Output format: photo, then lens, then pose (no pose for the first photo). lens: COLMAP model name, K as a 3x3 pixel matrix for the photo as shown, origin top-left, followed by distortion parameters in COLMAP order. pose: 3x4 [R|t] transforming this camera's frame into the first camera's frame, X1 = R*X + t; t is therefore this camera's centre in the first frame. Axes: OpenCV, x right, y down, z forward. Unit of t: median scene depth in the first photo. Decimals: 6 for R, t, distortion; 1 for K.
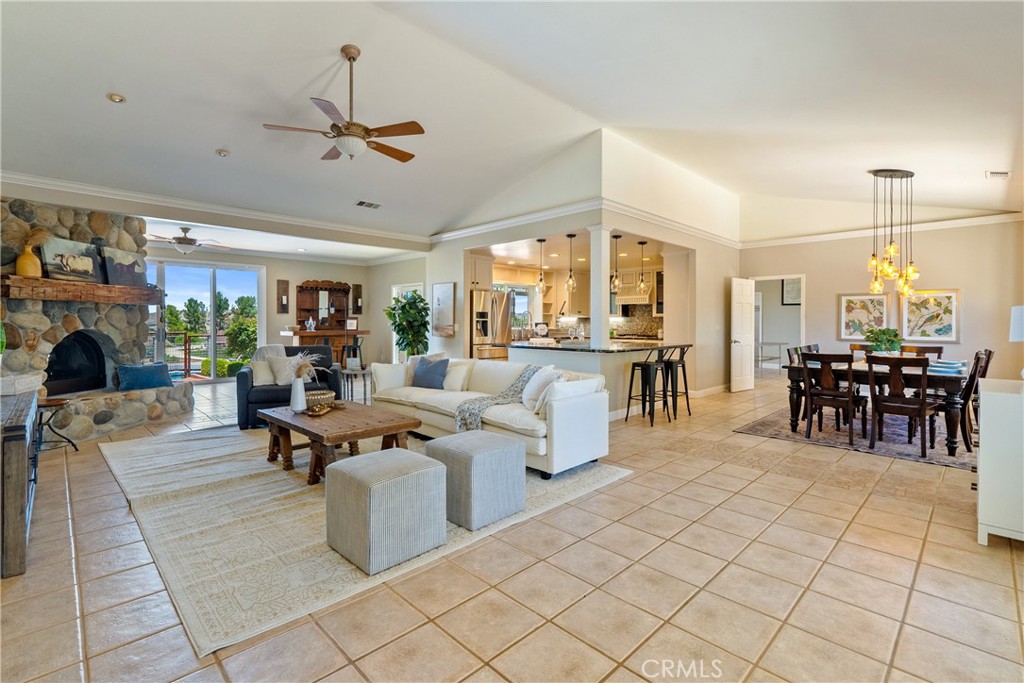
lens RADIAL K [[466.3, 0, 511.5], [0, 466.3, 332.2], [0, 0, 1]] dist [0.001673, 0.000054]
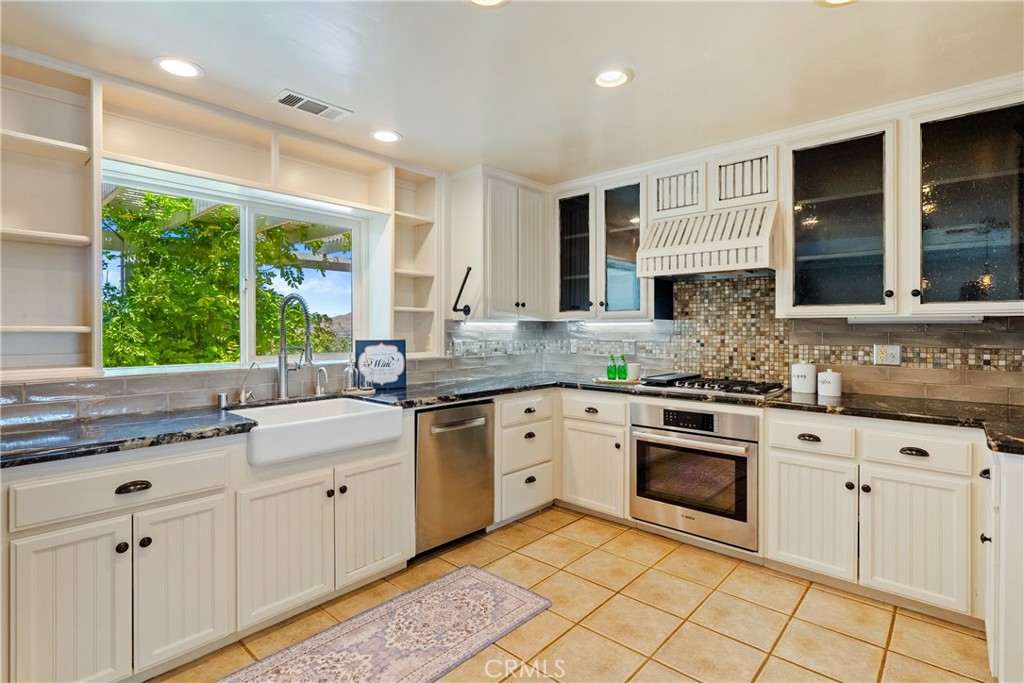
lens RADIAL K [[493.4, 0, 510.5], [0, 493.4, 334.0], [0, 0, 1]] dist [-0.000471, -0.000027]
pose [[0.997511, -0.004533, 0.070363, 0.118396], [0.004918, 0.999974, -0.005310, -0.021214], [-0.070337, 0.005643, 0.997507, 0.675459]]
